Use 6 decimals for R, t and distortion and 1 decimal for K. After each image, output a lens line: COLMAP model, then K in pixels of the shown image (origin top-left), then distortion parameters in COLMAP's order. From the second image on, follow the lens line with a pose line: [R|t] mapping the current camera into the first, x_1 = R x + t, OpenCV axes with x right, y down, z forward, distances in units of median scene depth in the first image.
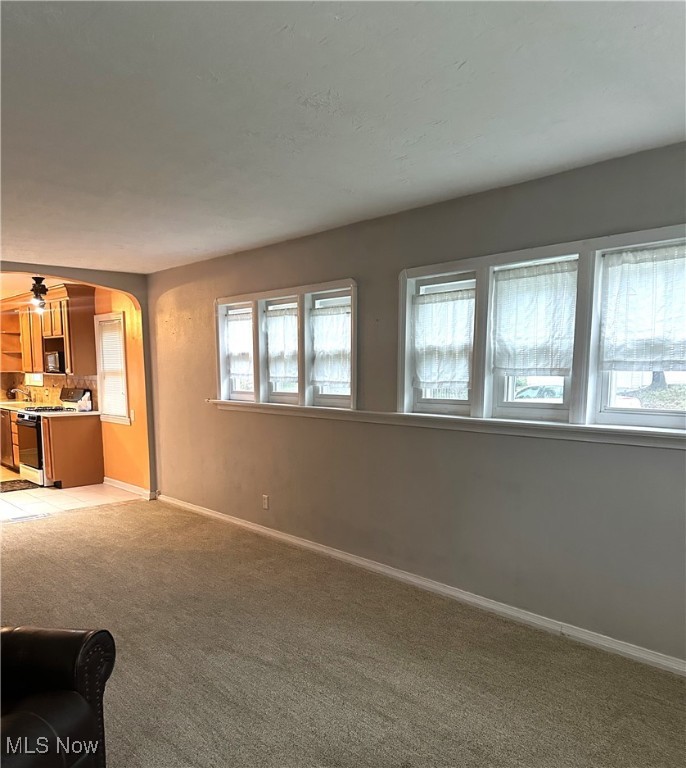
lens RADIAL K [[657.9, 0, 344.4], [0, 657.9, 446.4], [0, 0, 1]] dist [0.012662, 0.004100]
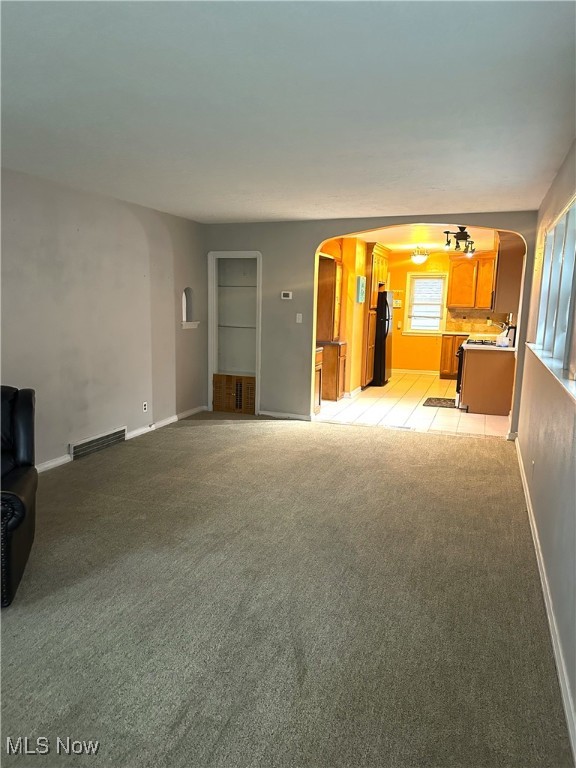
lens RADIAL K [[542.1, 0, 288.0], [0, 542.1, 384.0], [0, 0, 1]] dist [0.129483, -0.207540]
pose [[0.457927, 0.151819, -0.875930, 0.251997], [-0.133098, 0.985912, 0.101299, -0.039497], [0.878970, 0.070197, 0.471683, 0.283618]]
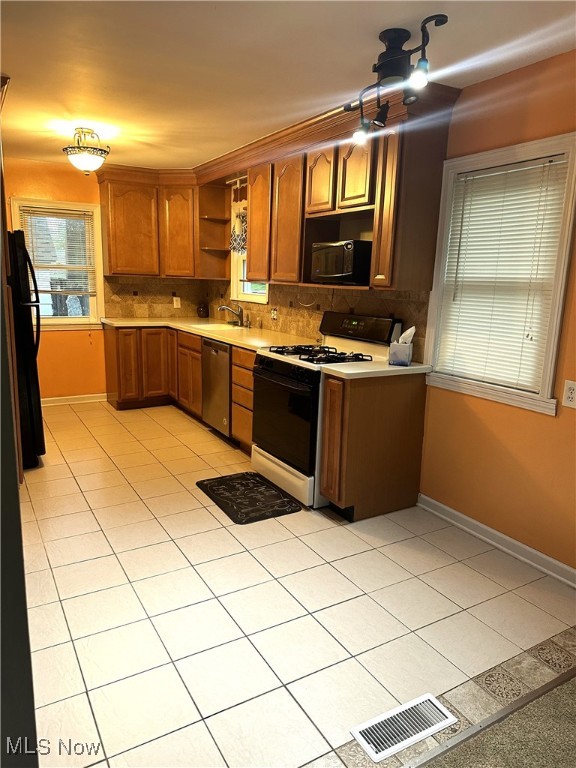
lens RADIAL K [[542.1, 0, 288.0], [0, 542.1, 384.0], [0, 0, 1]] dist [0.129483, -0.207540]
pose [[0.979064, 0.071228, -0.190682, -0.401138], [-0.058476, 0.995711, 0.071692, -0.063870], [0.194971, -0.059041, 0.979030, 0.589222]]
